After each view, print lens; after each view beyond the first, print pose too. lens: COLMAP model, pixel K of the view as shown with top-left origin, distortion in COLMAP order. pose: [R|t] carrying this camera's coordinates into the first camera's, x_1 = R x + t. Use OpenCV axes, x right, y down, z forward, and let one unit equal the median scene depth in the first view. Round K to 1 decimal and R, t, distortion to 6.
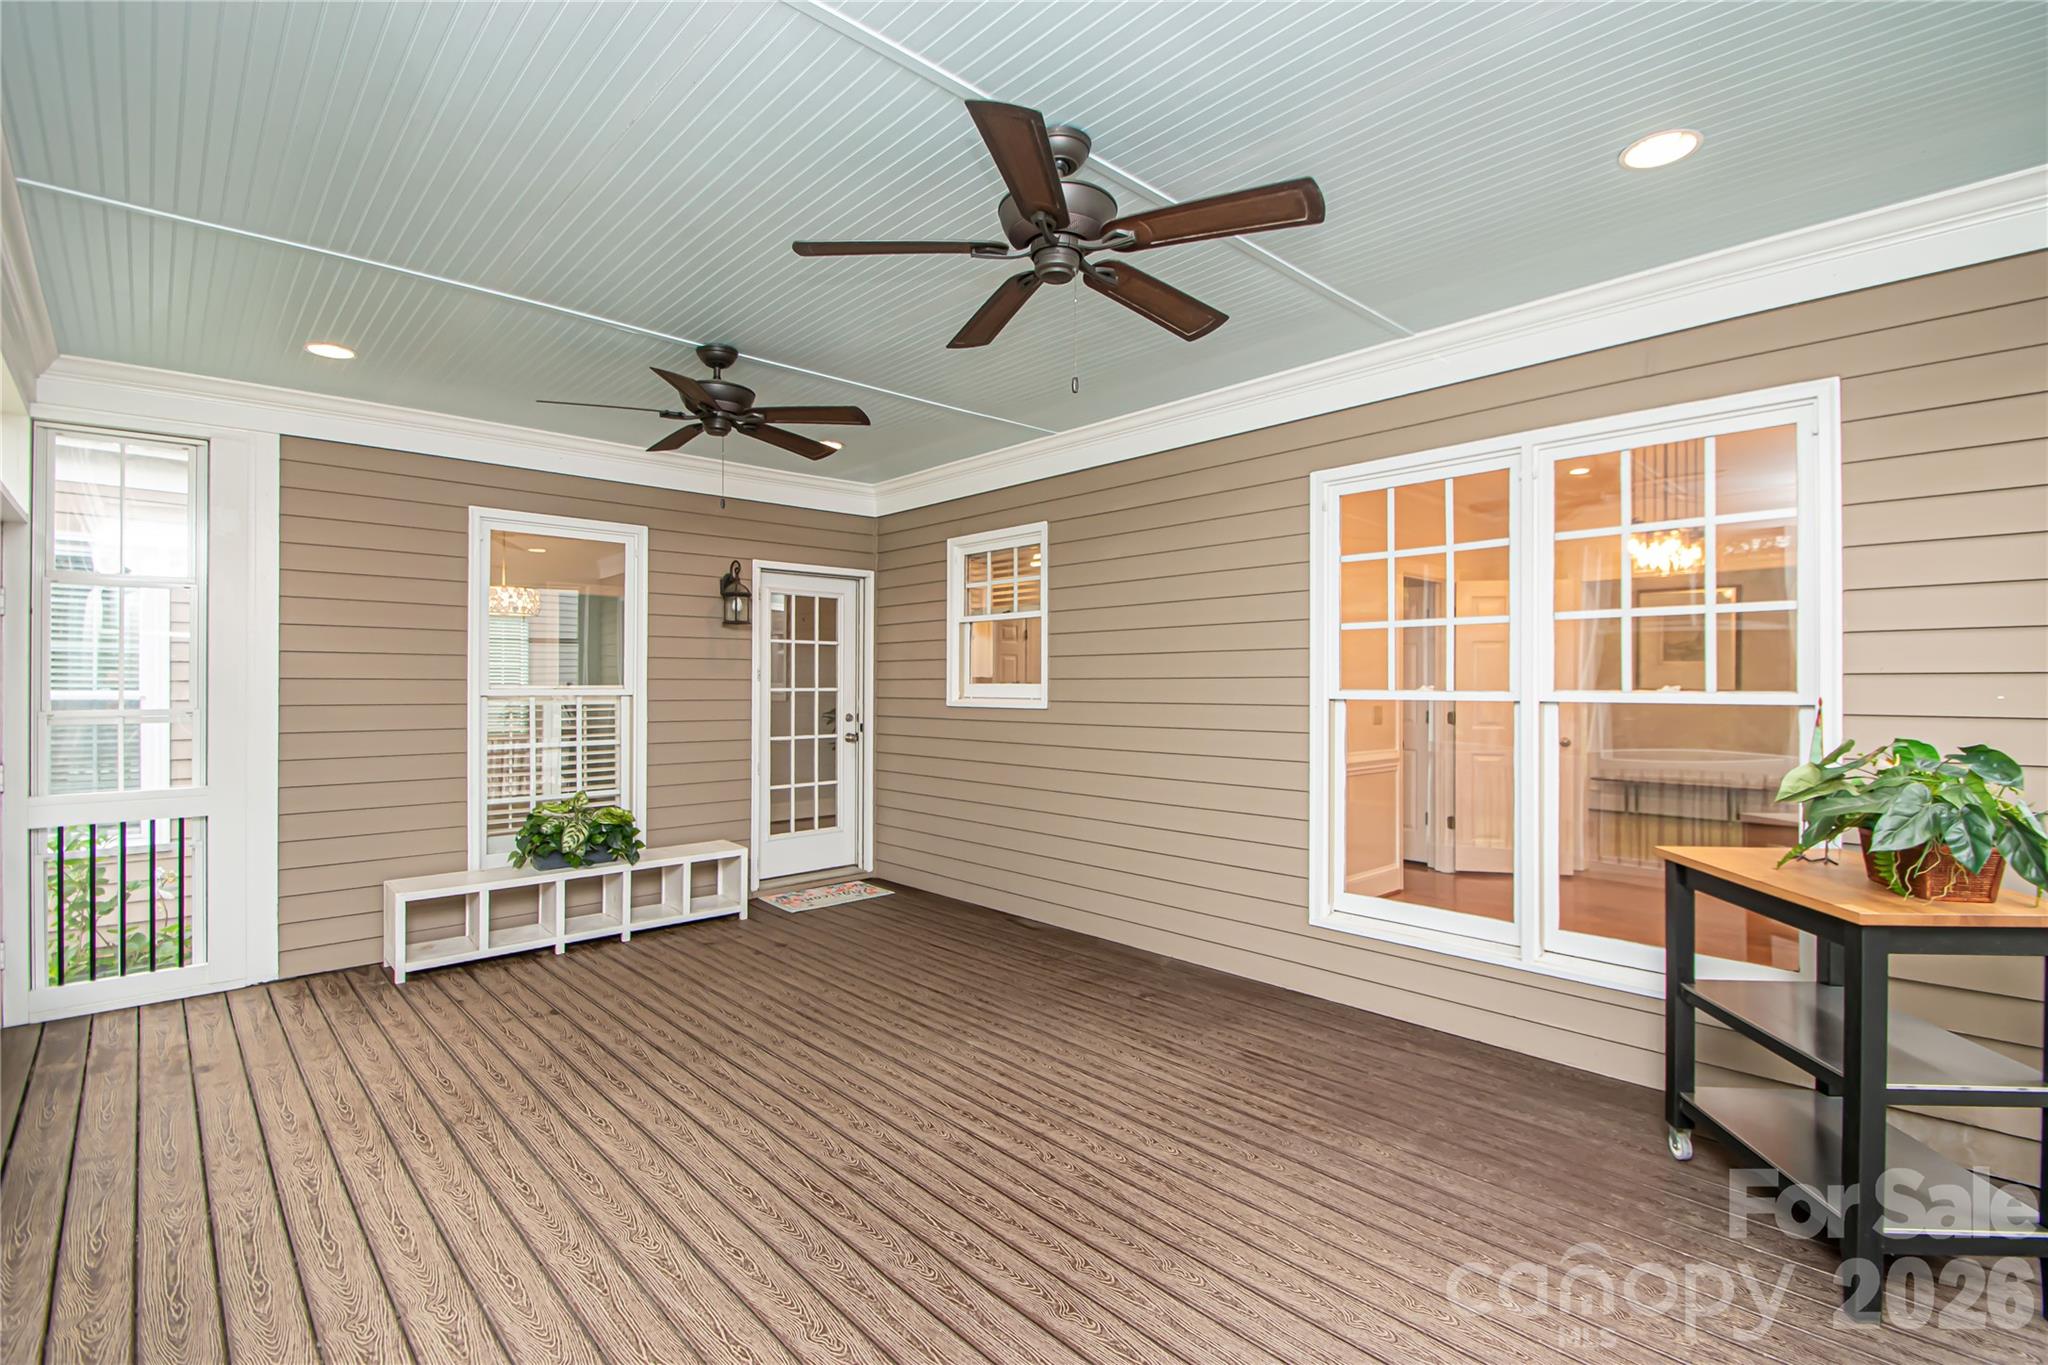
lens RADIAL K [[923.1, 0, 1024.0], [0, 923.1, 682.5], [0, 0, 1]] dist [0.001346, 0.000120]
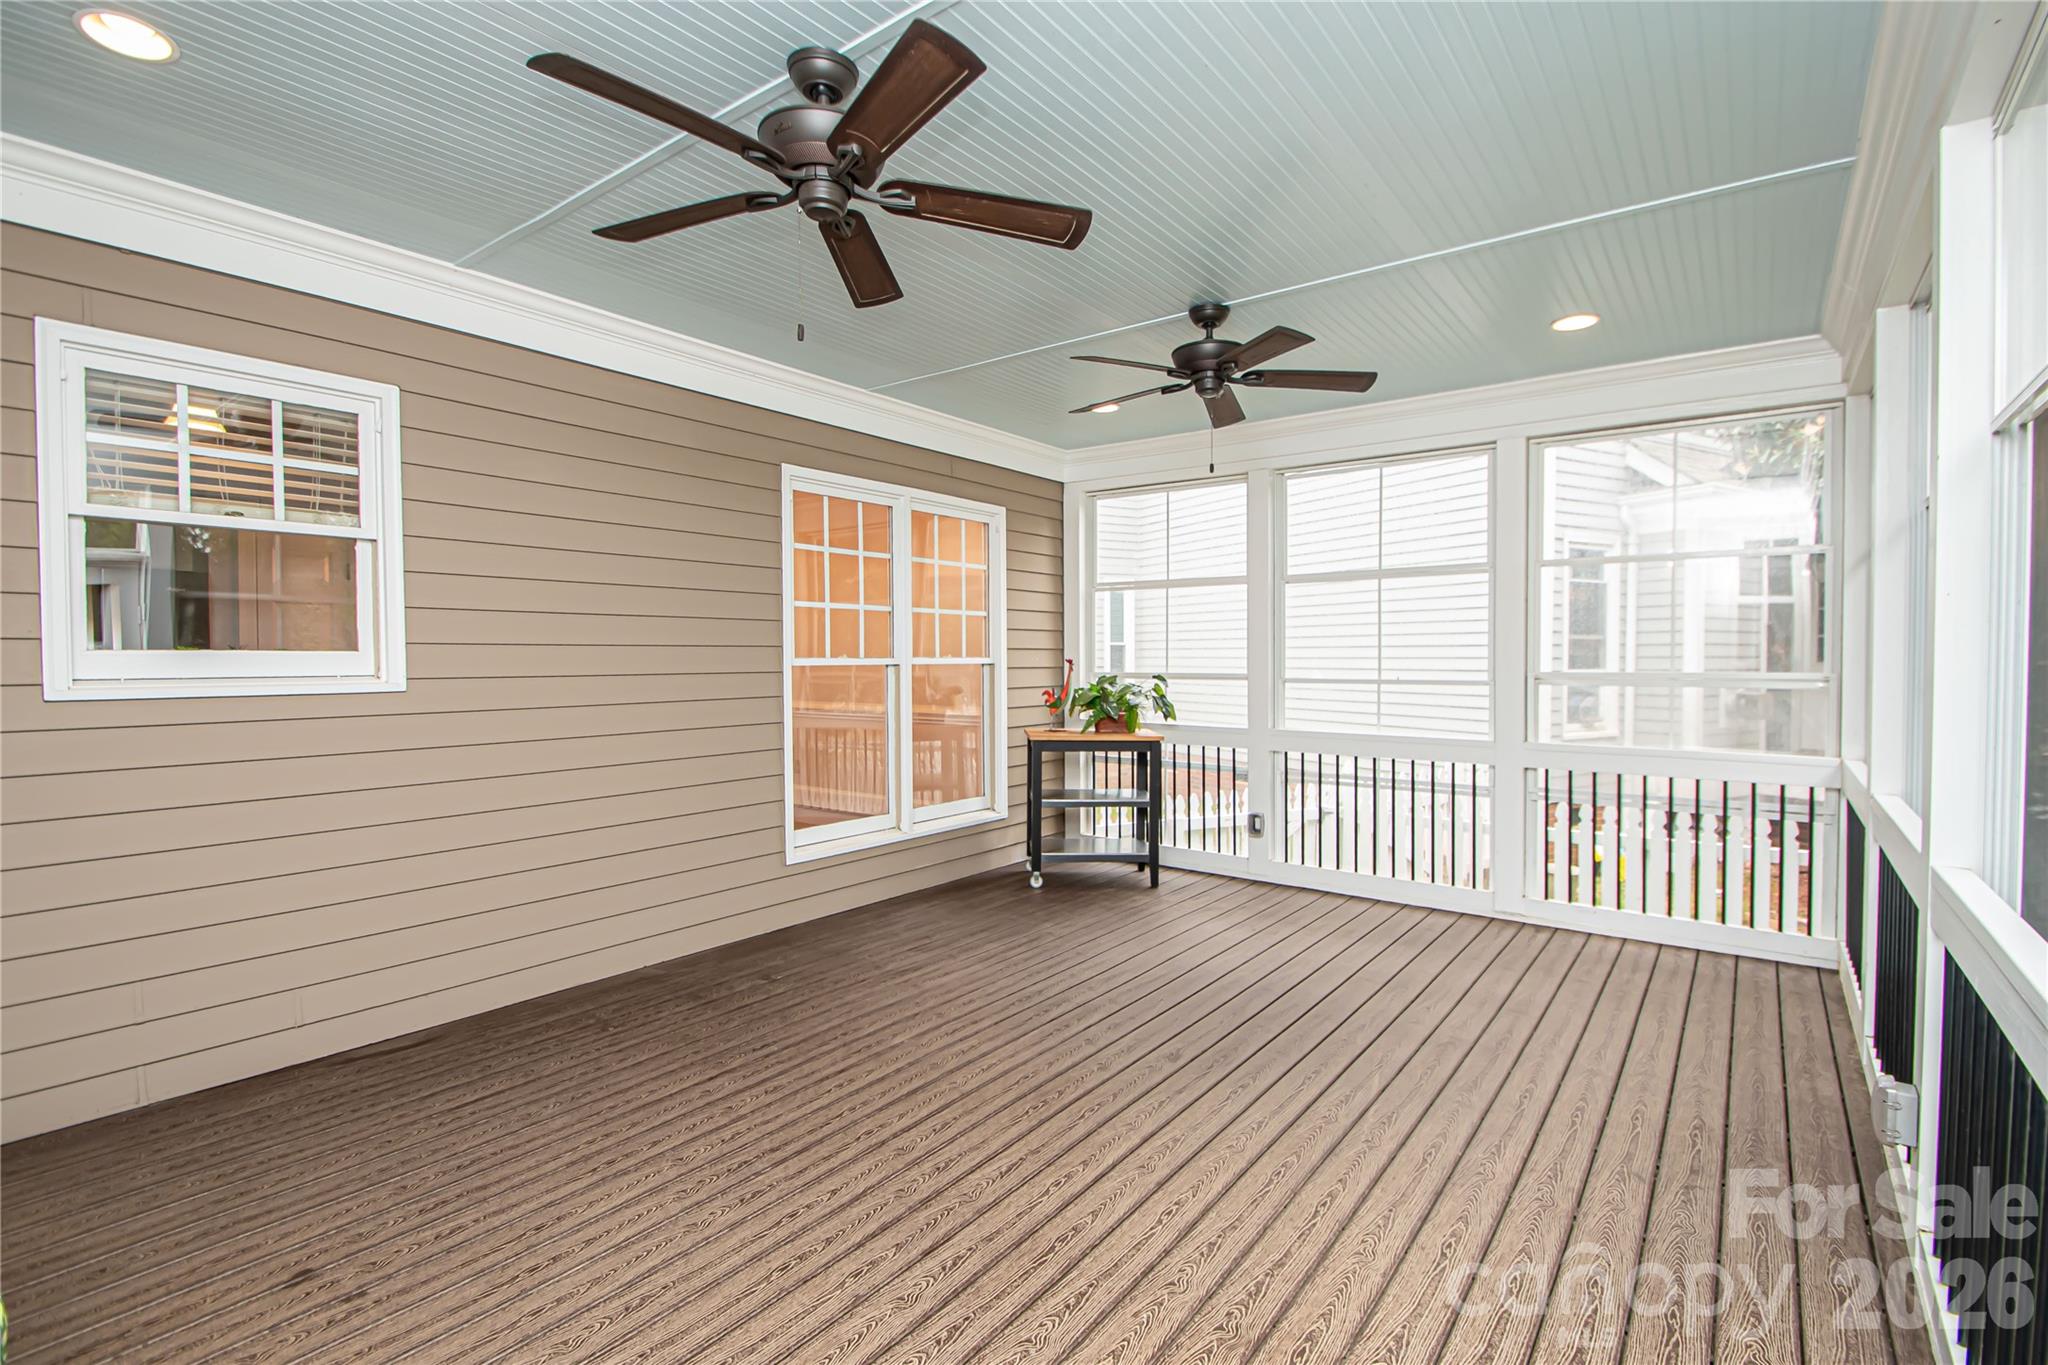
lens RADIAL K [[949.1, 0, 1024.0], [0, 949.1, 682.5], [0, 0, 1]] dist [0.003036, 0.000177]
pose [[-0.160304, -0.028200, 0.986665, -0.965457], [-0.001361, 0.999597, 0.028348, 0.006115], [-0.987067, 0.003201, -0.160278, 0.992050]]
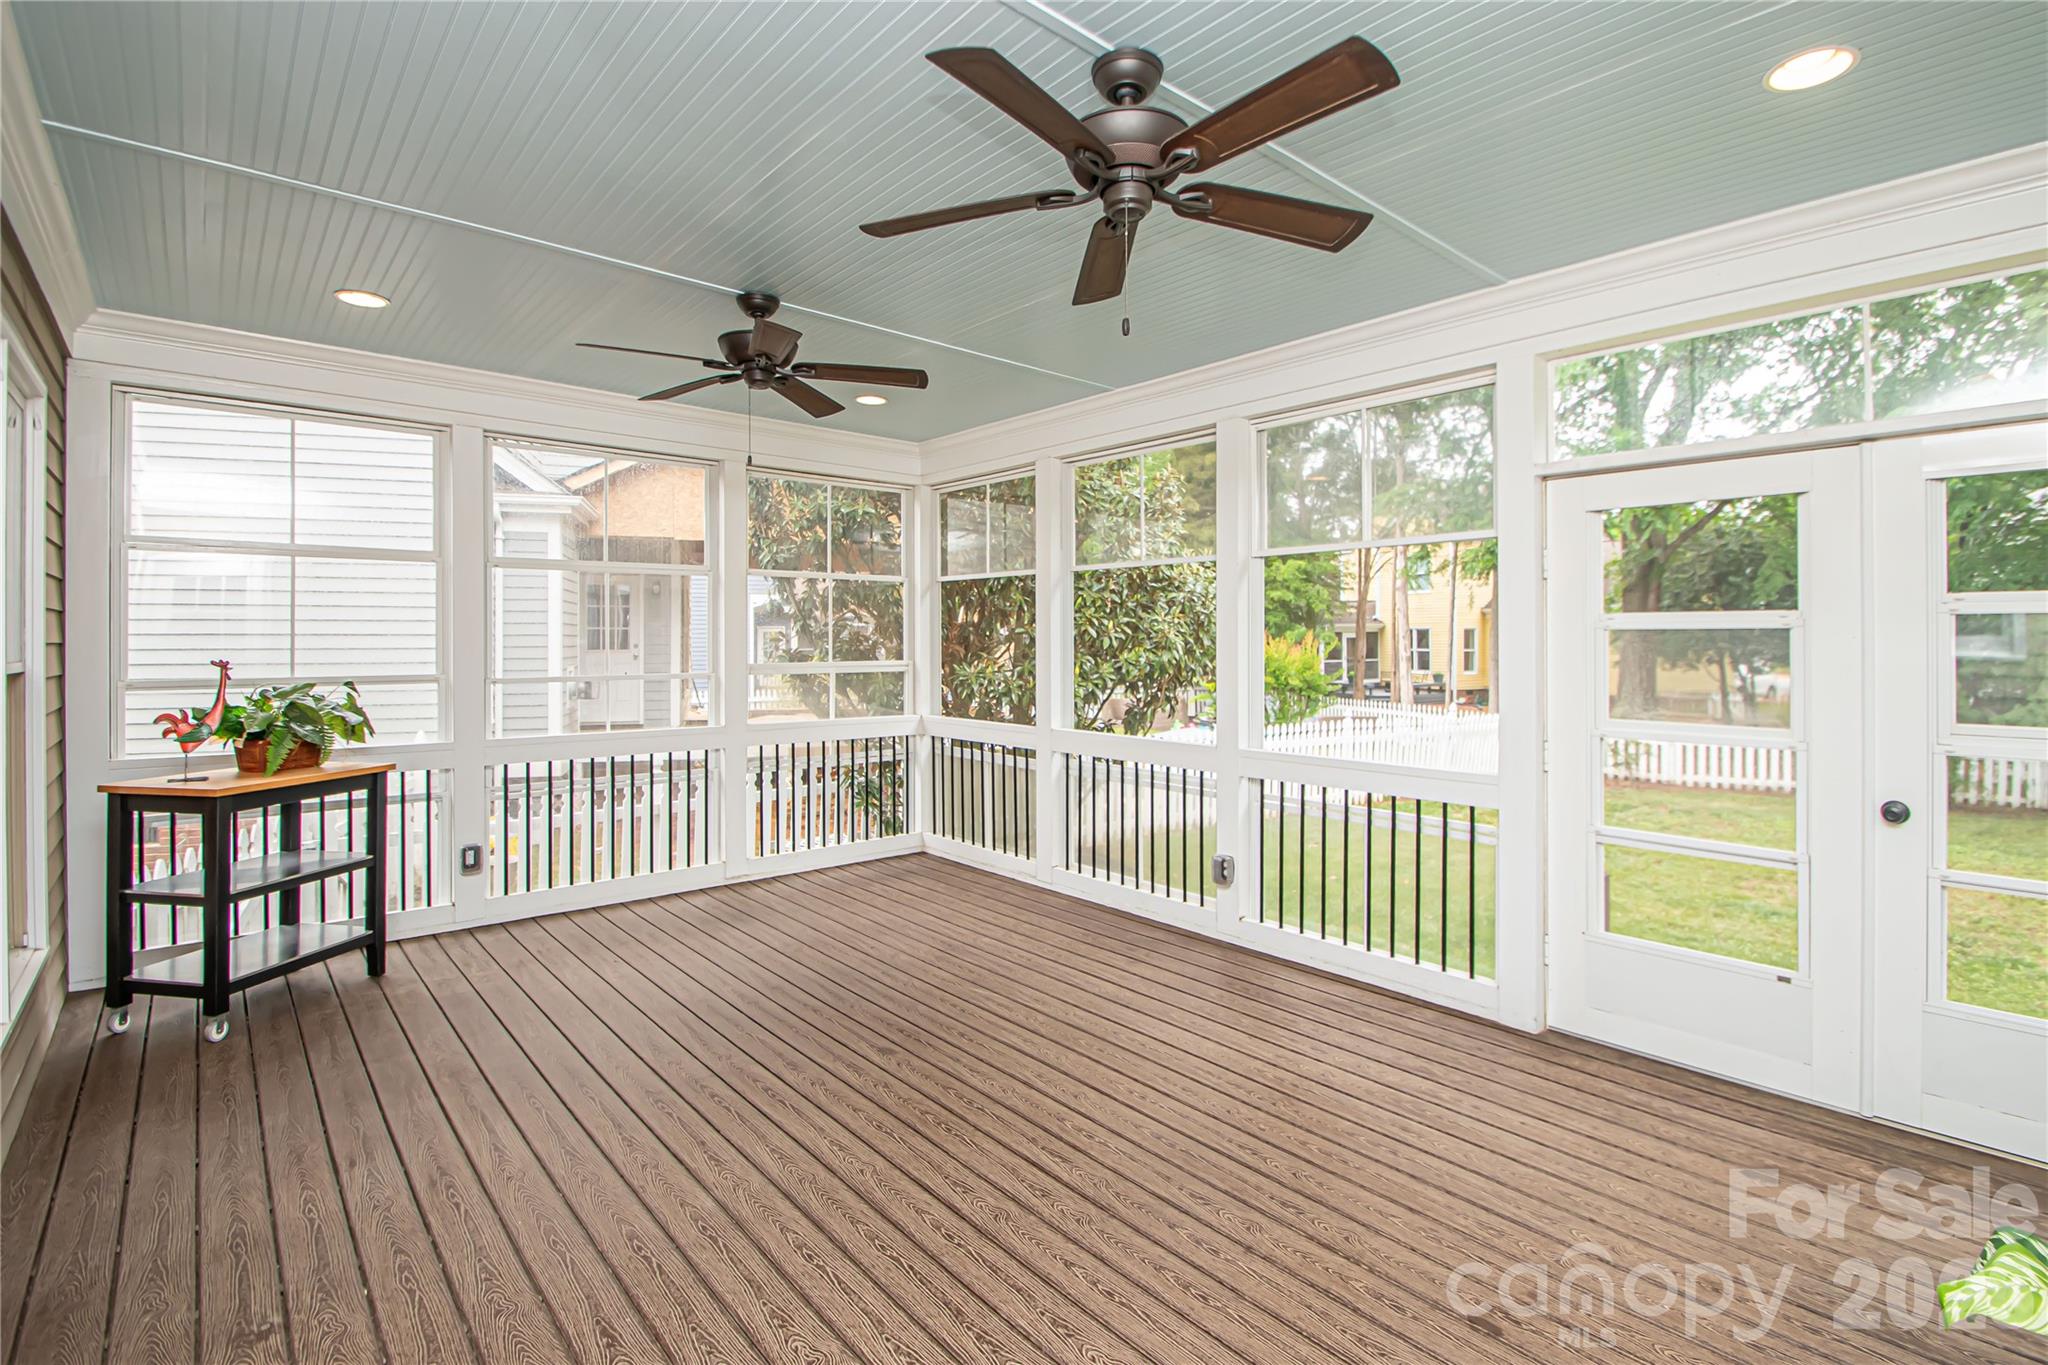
lens RADIAL K [[939.3, 0, 1032.1], [0, 939.3, 635.3], [0, 0, 1]] dist [0.000696, -0.000109]
pose [[-0.999255, -0.003467, 0.038446, -0.300829], [-0.003943, 0.999917, -0.012306, -0.006310], [-0.038401, -0.012448, -0.999185, 1.606570]]
